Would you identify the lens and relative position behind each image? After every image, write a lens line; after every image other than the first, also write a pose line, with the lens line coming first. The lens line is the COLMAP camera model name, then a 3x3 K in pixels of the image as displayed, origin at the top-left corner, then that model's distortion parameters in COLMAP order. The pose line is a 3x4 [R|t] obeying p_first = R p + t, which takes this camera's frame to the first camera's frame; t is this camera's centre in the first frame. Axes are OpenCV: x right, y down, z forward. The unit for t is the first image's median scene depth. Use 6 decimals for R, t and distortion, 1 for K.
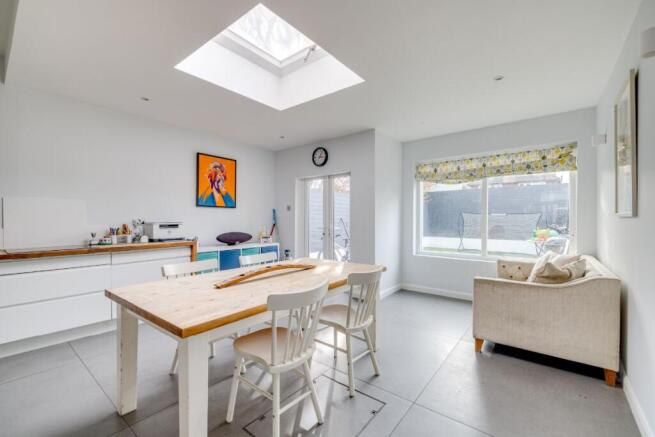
lens RADIAL K [[277.1, 0, 333.2], [0, 277.1, 216.5], [0, 0, 1]] dist [0.000226, 0.000335]
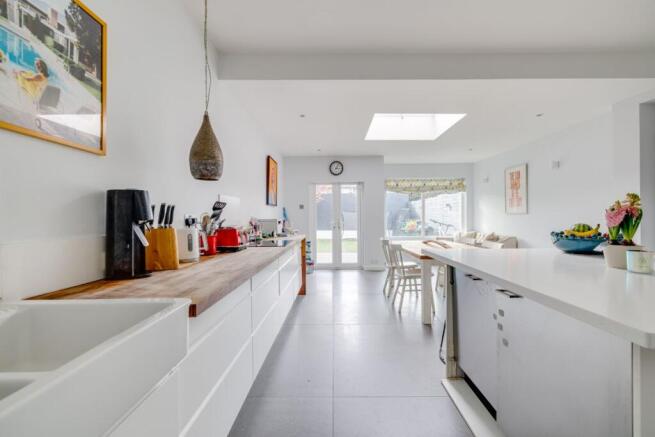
lens RADIAL K [[274.6, 0, 330.3], [0, 274.6, 214.3], [0, 0, 1]] dist [-0.001787, -0.000399]
pose [[0.793356, -0.000982, 0.608757, -0.980427], [-0.000816, 0.999996, 0.002675, -0.001606], [-0.608757, -0.002619, 0.793353, -0.015765]]
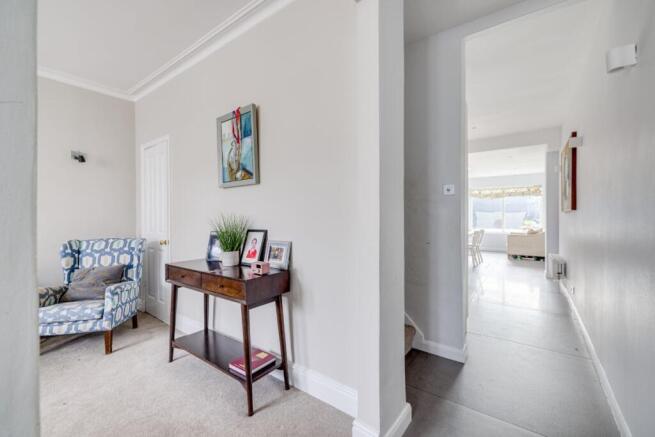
lens RADIAL K [[274.6, 0, 330.3], [0, 274.6, 214.3], [0, 0, 1]] dist [-0.001787, -0.000399]
pose [[0.999551, -0.001291, 0.029944, -0.944250], [0.001214, 0.999996, 0.002588, -0.007356], [-0.029948, -0.002550, 0.999548, -1.212299]]
